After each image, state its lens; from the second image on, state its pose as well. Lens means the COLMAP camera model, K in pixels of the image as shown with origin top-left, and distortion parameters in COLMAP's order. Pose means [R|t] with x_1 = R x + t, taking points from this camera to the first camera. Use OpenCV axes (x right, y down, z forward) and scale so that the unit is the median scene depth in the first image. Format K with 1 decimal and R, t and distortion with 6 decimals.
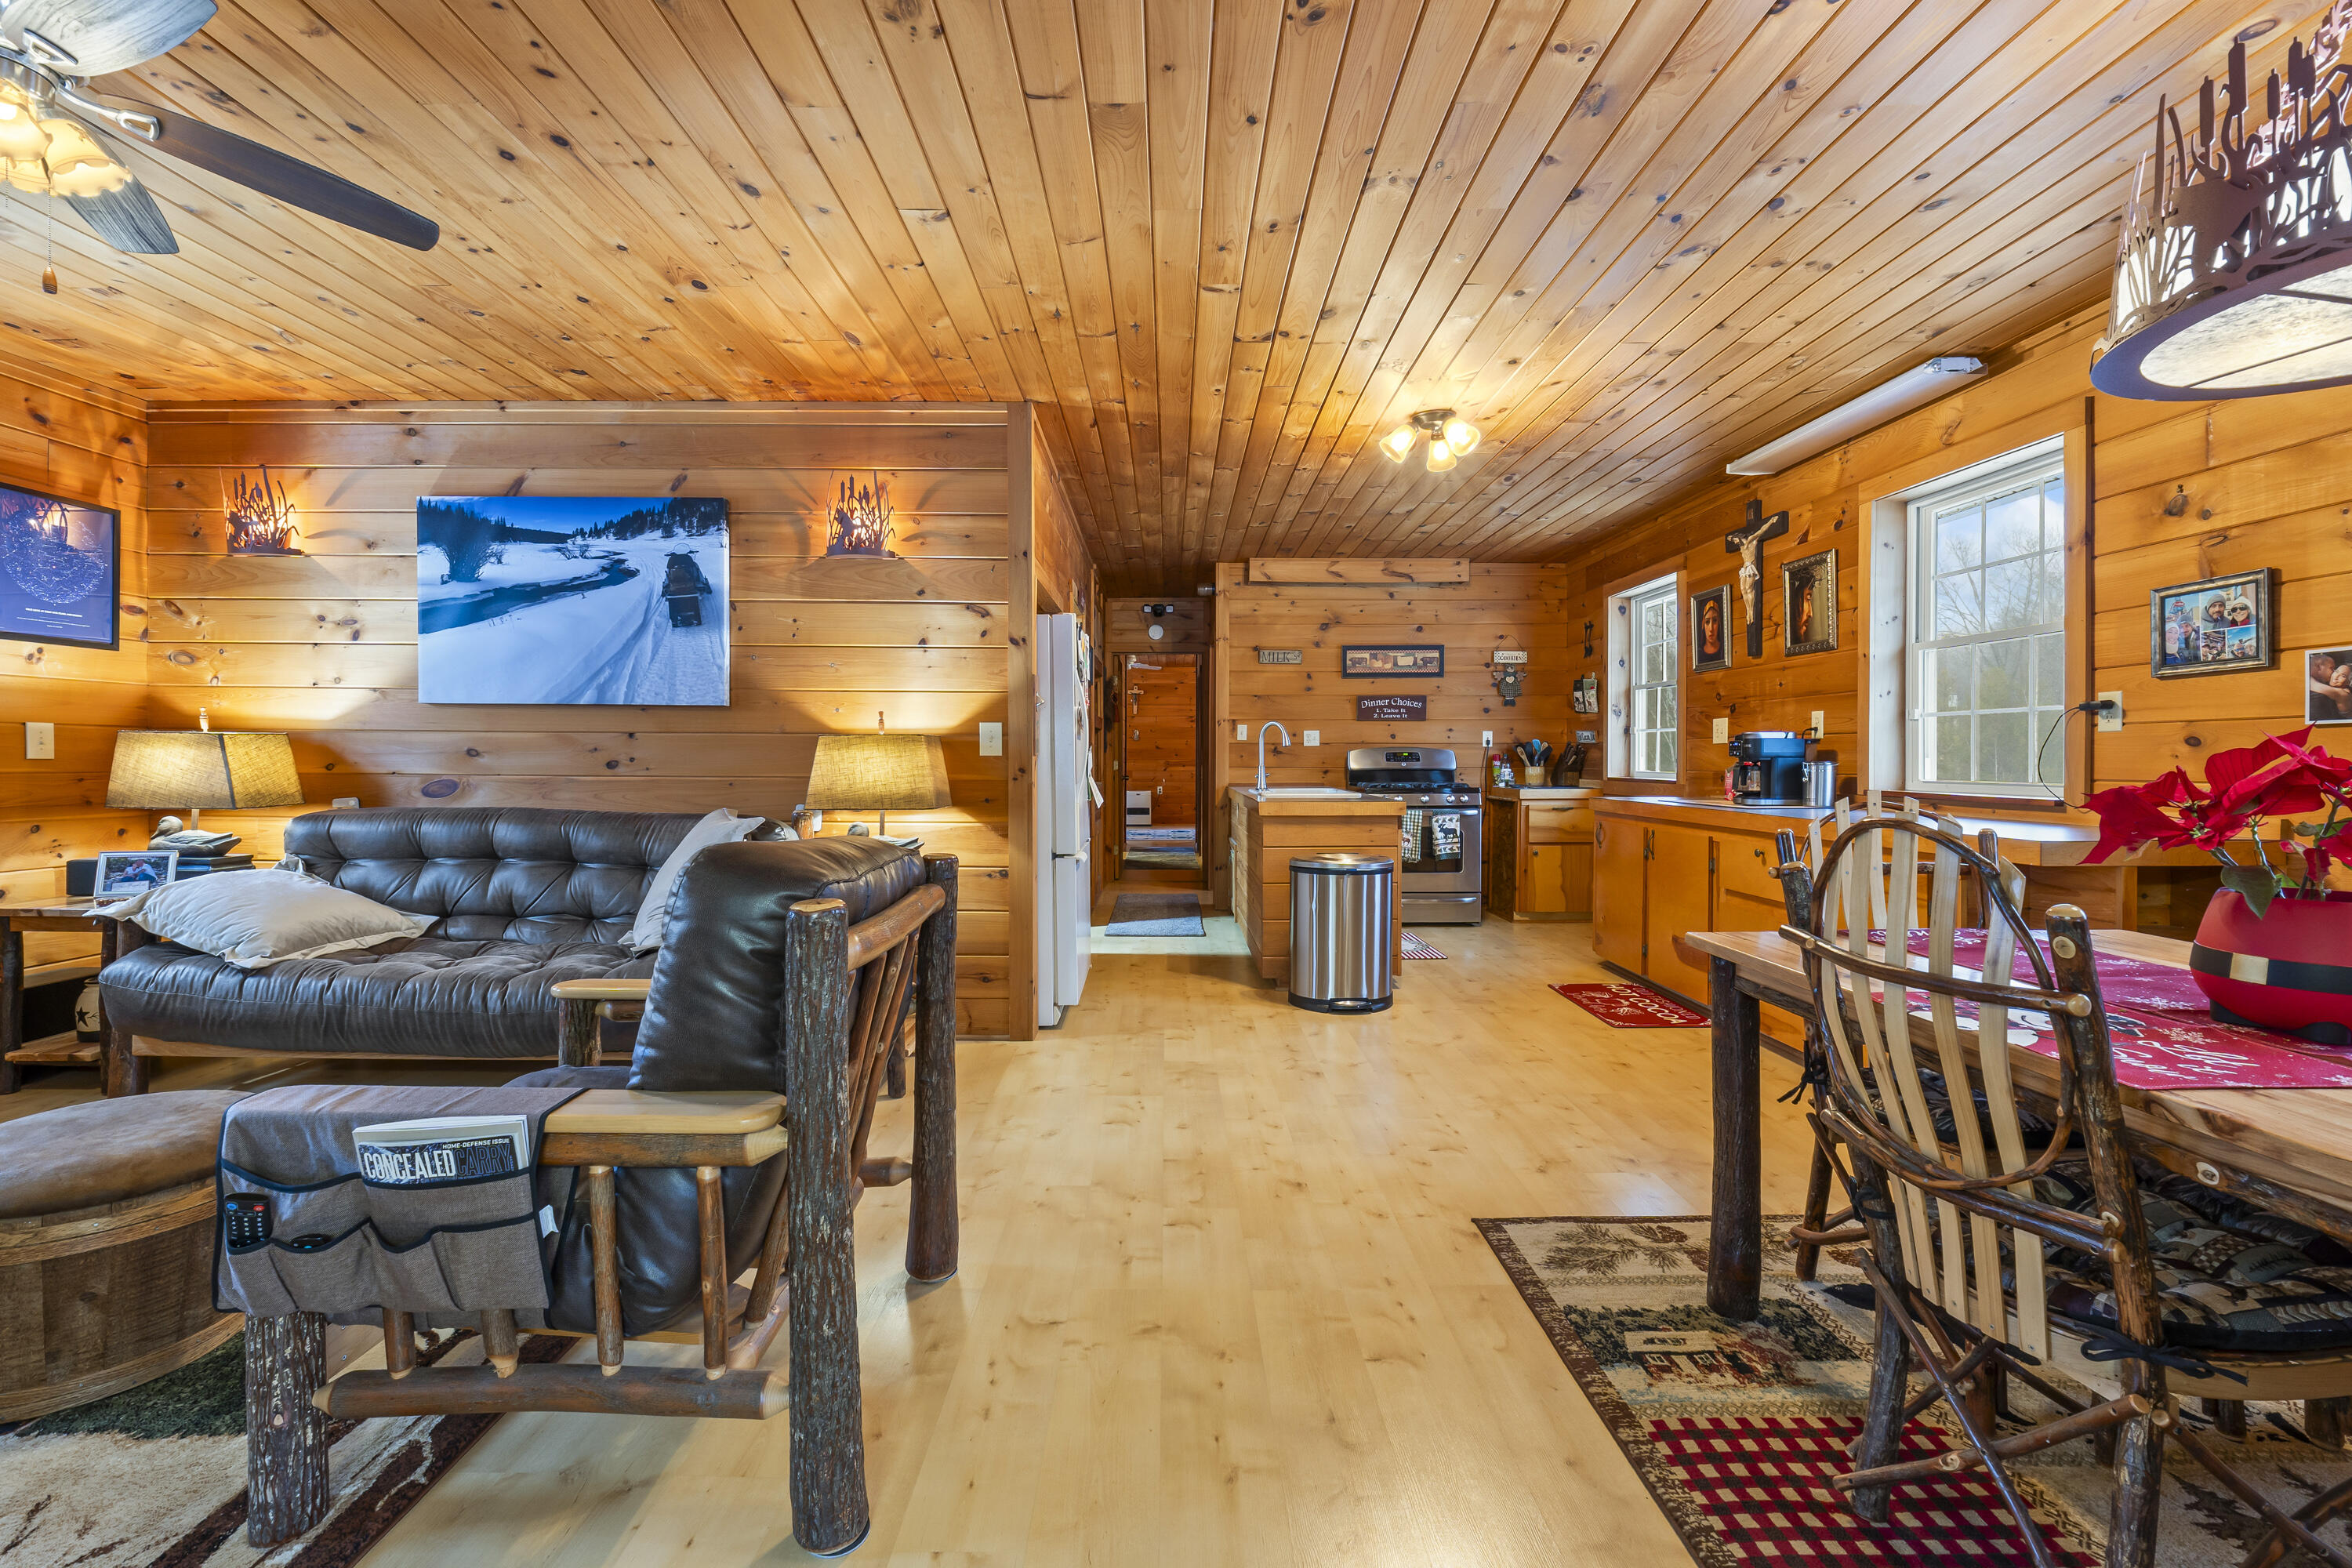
lens RADIAL K [[992.7, 0, 1162.8], [0, 992.7, 775.3], [0, 0, 1]] dist [-0.002556, -0.001337]
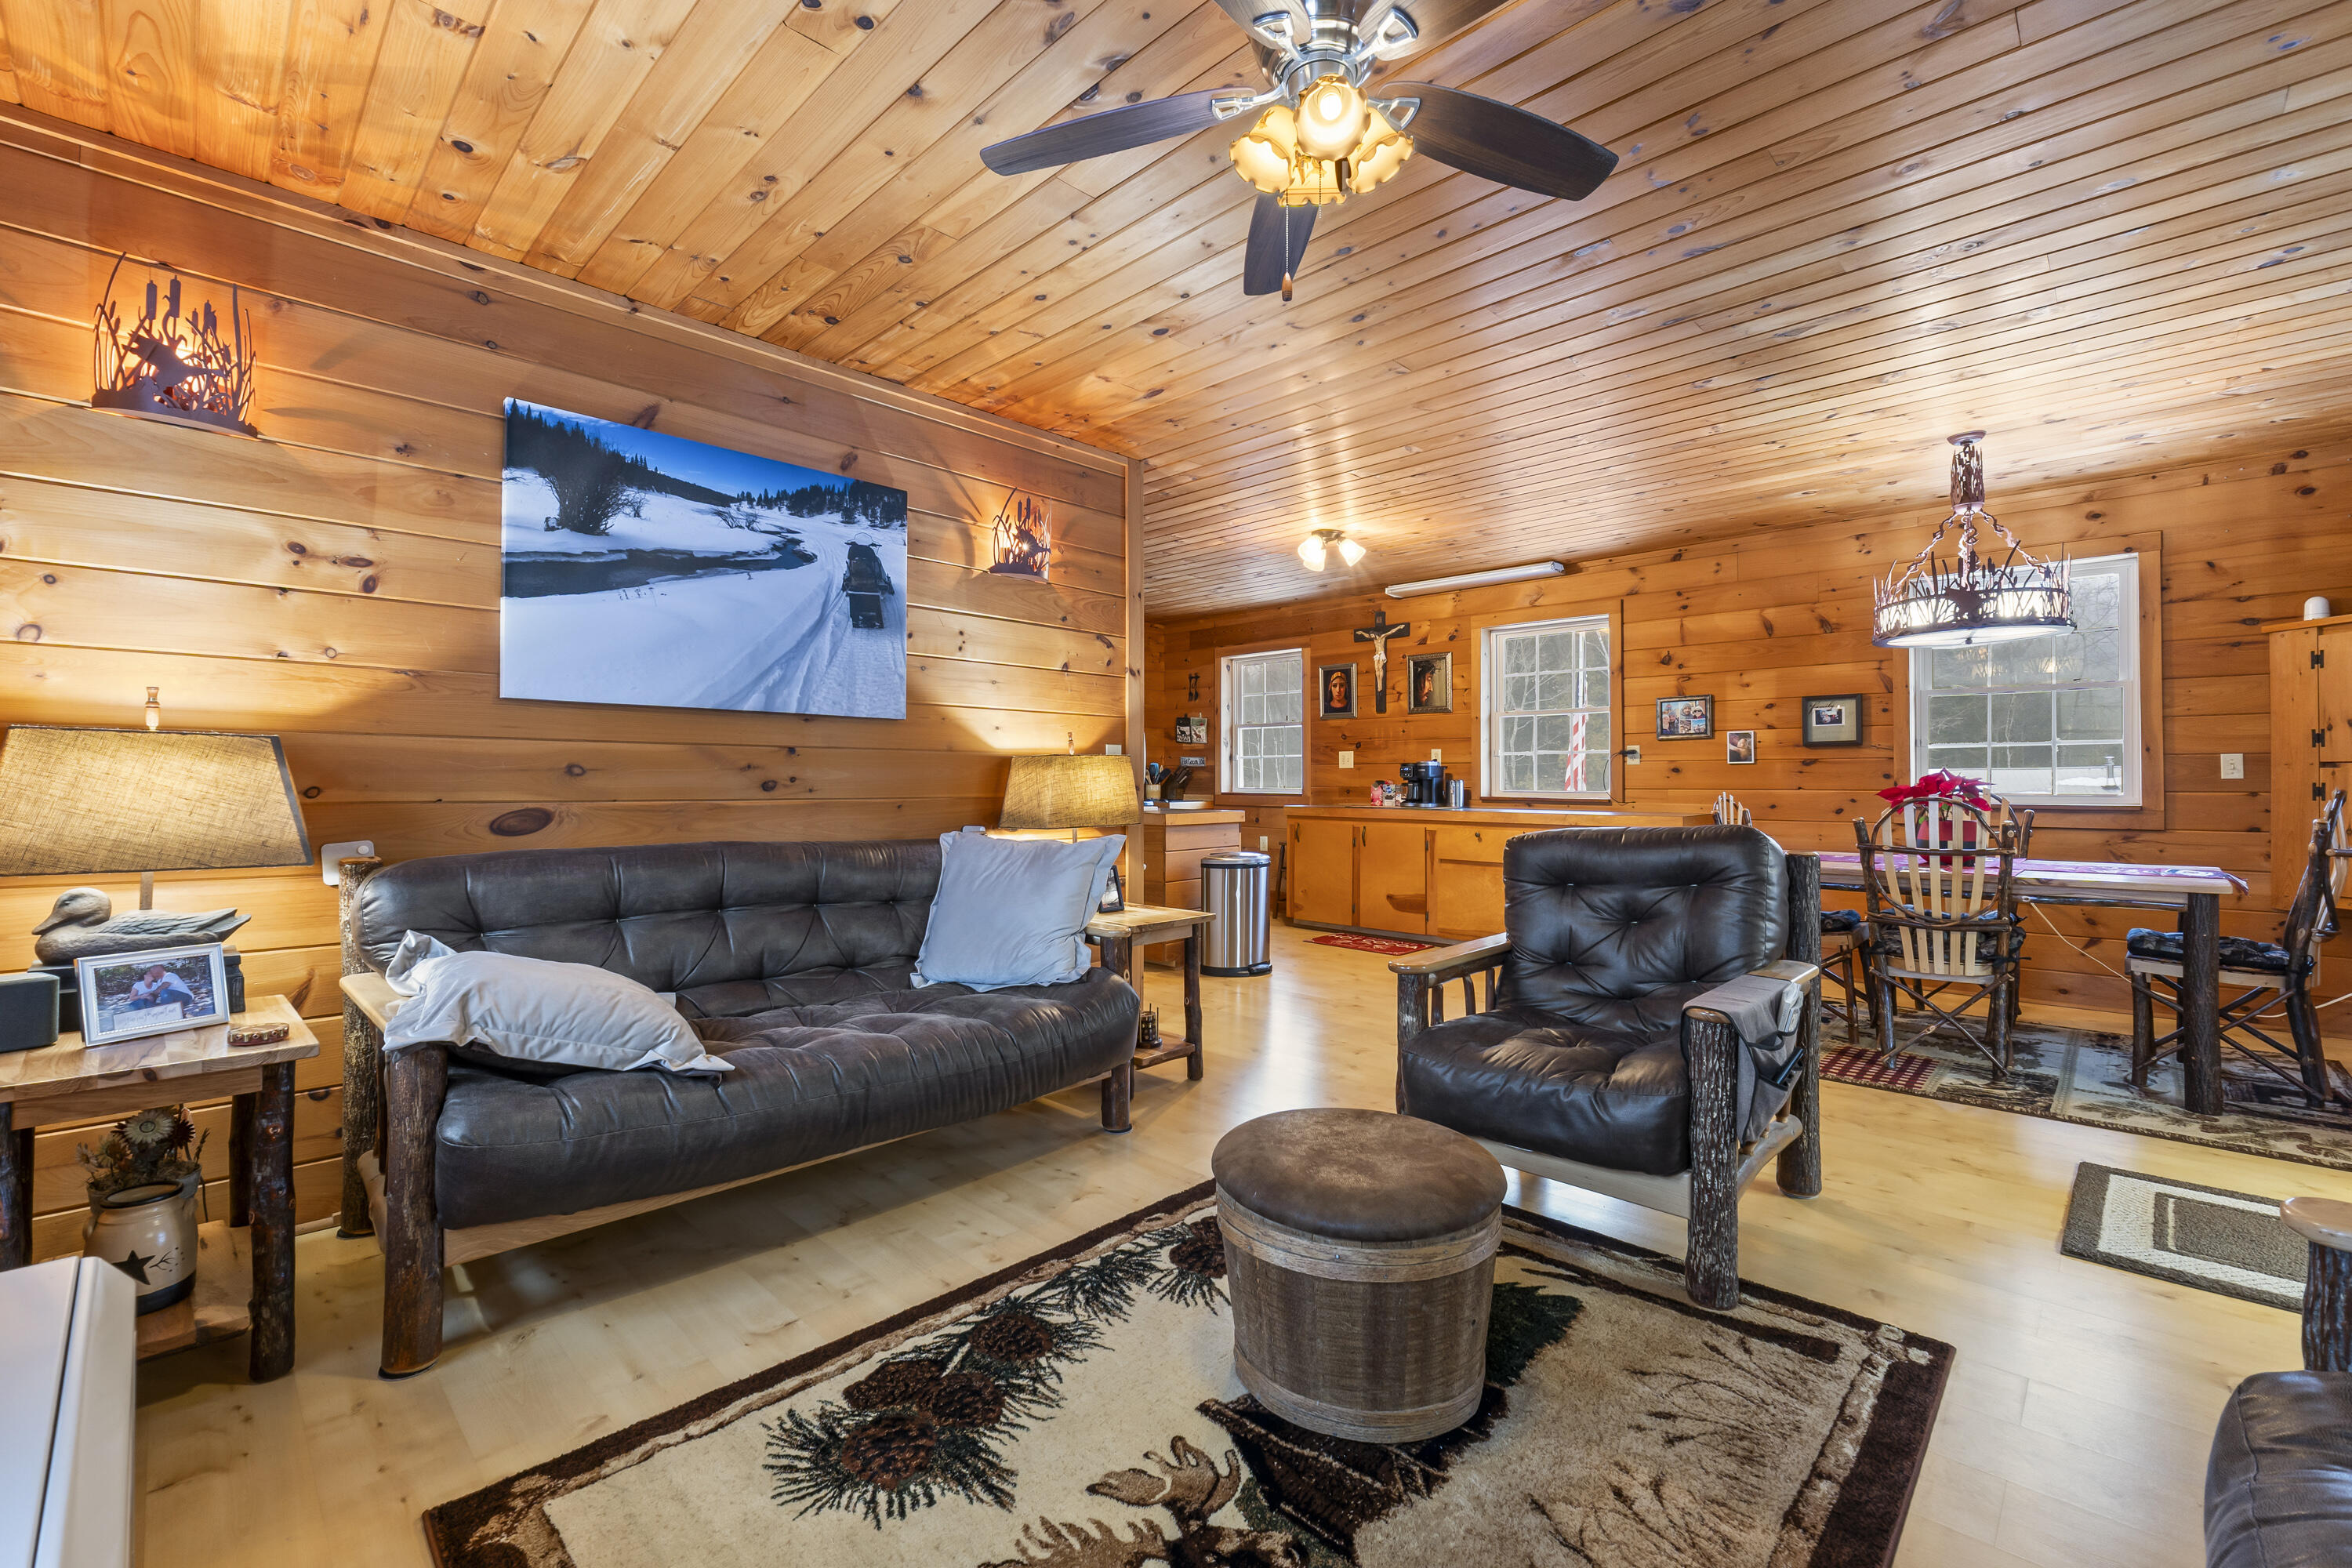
lens RADIAL K [[992.7, 0, 1171.3], [0, 992.7, 774.5], [0, 0, 1]] dist [-0.002556, -0.001337]
pose [[0.698714, 0.002157, 0.715398, -0.921127], [0.013403, 0.999780, -0.016105, -0.002689], [-0.715276, 0.020841, 0.698531, 0.196346]]
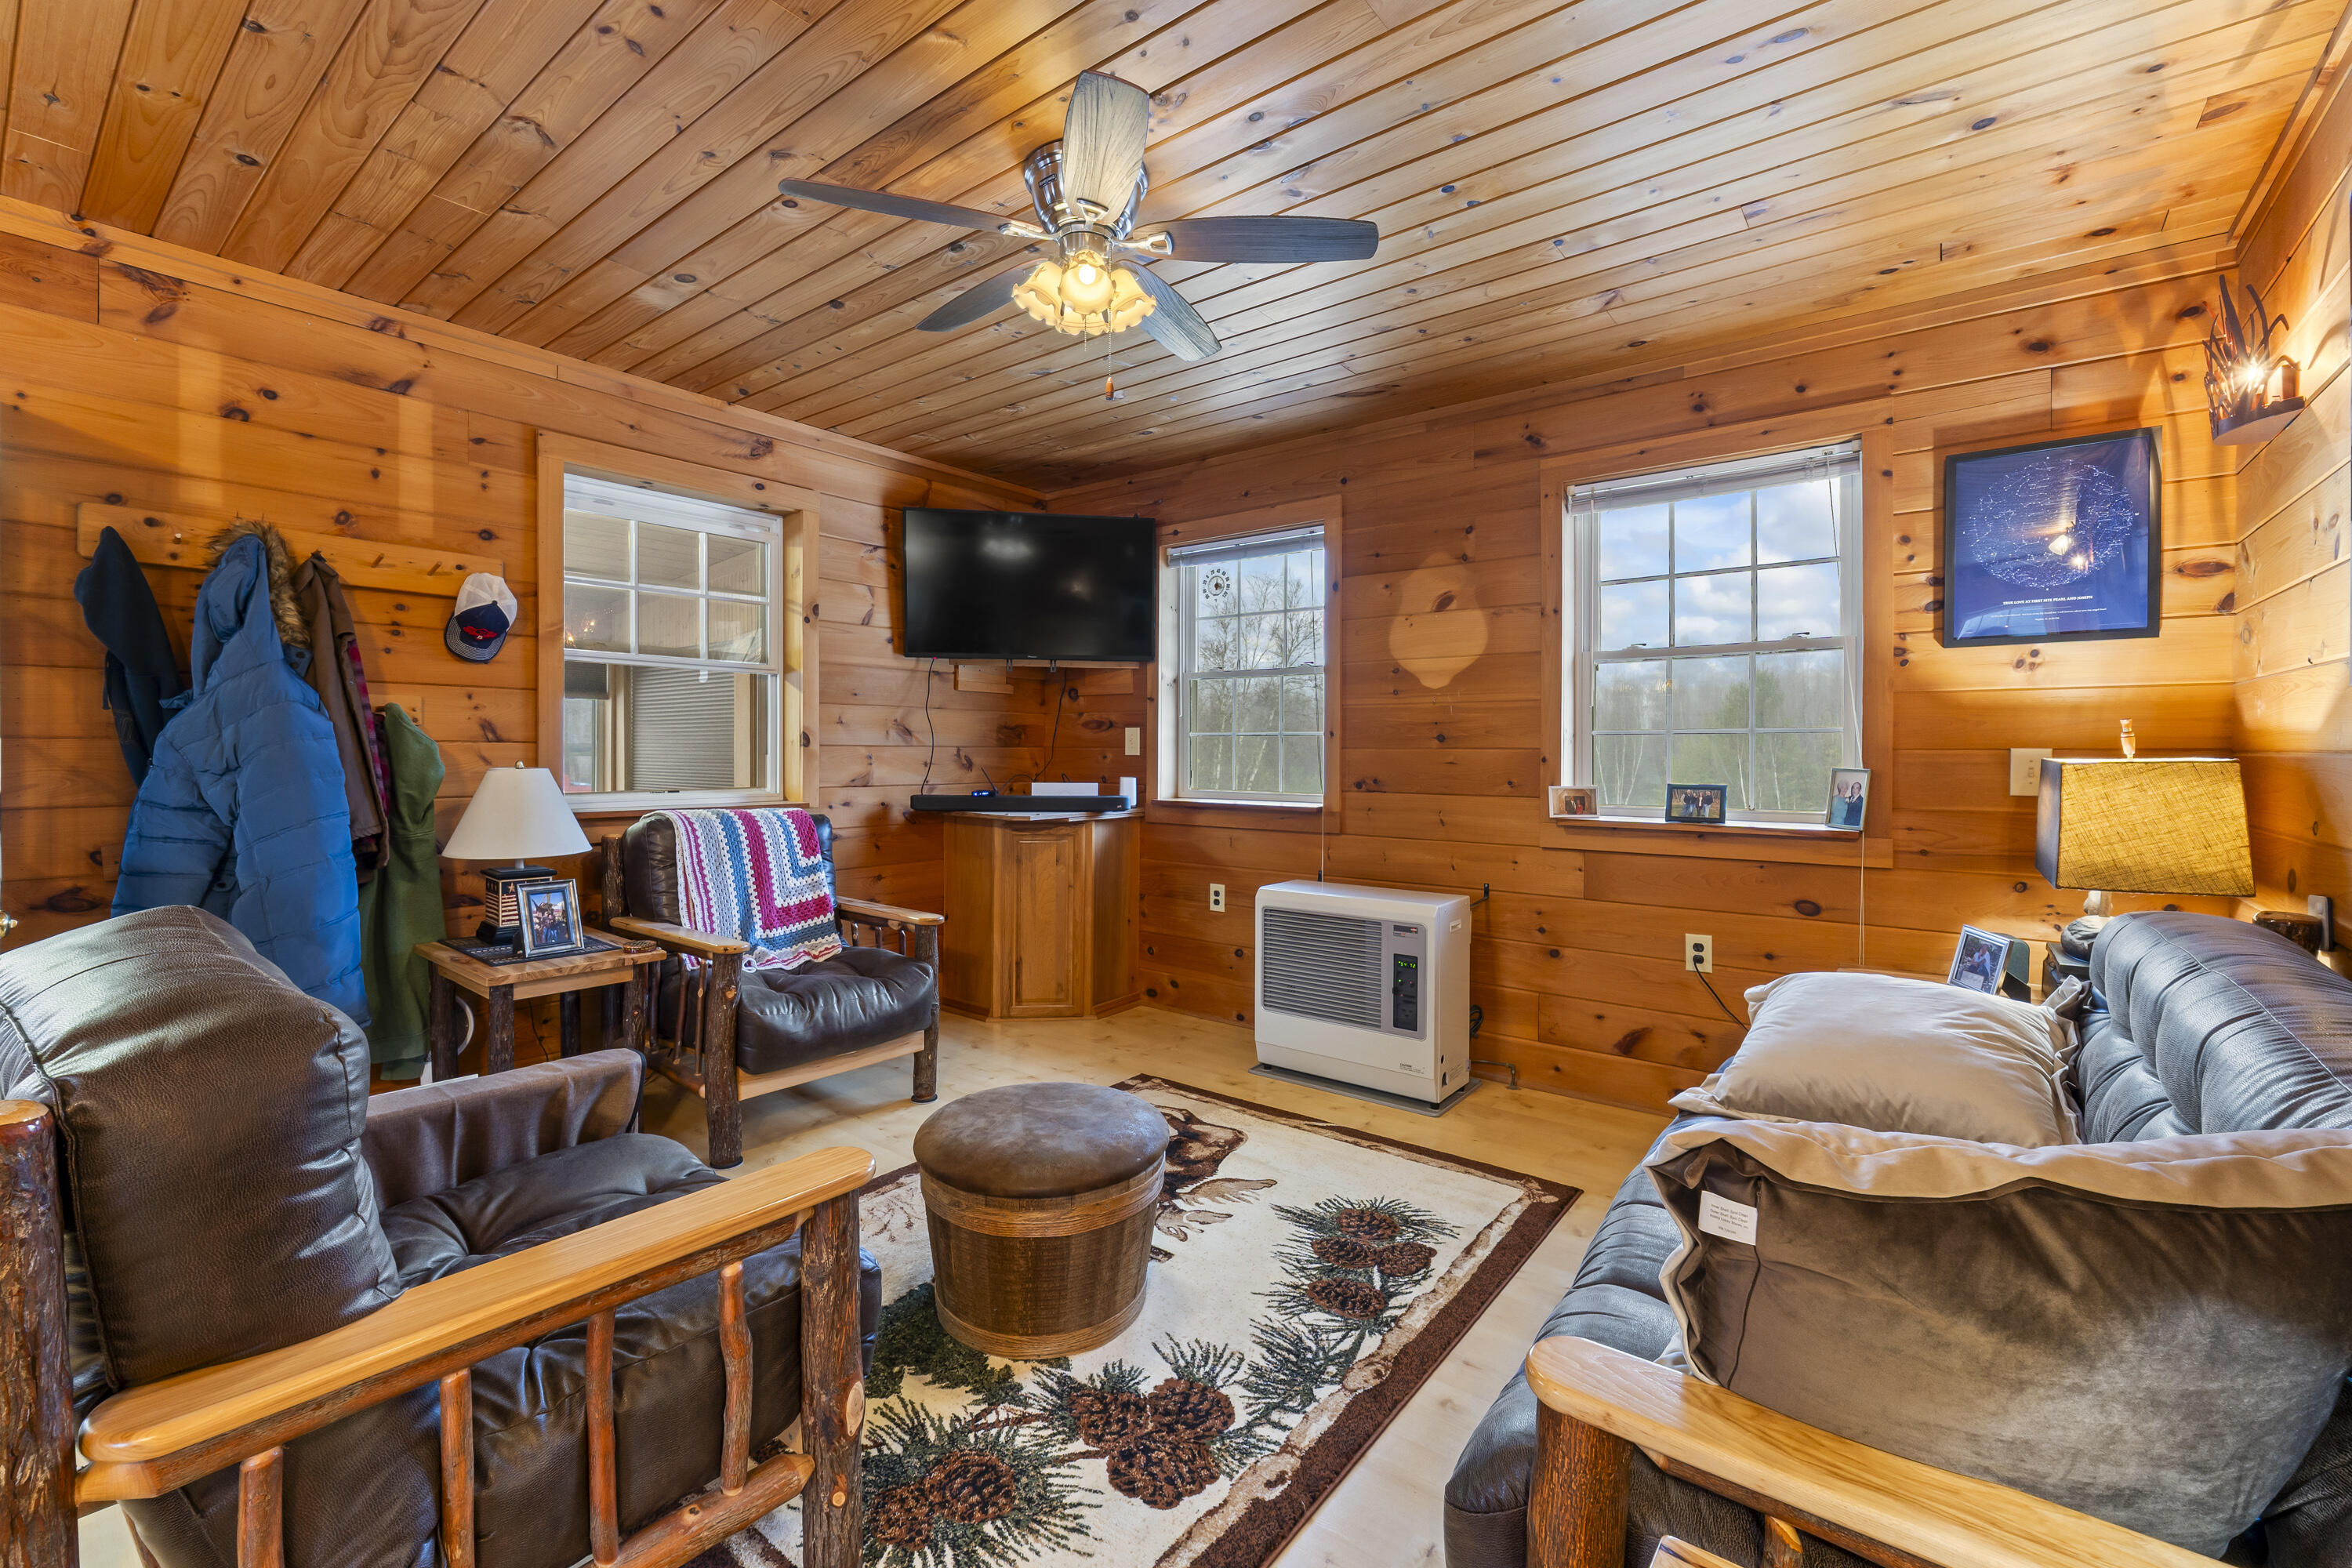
lens RADIAL K [[992.7, 0, 1174.3], [0, 992.7, 747.0], [0, 0, 1]] dist [-0.002556, -0.001337]
pose [[-0.616508, -0.010786, -0.787275, -0.121991], [-0.023056, 0.999725, 0.004358, -0.038332], [0.787011, 0.020838, -0.616587, 0.865547]]
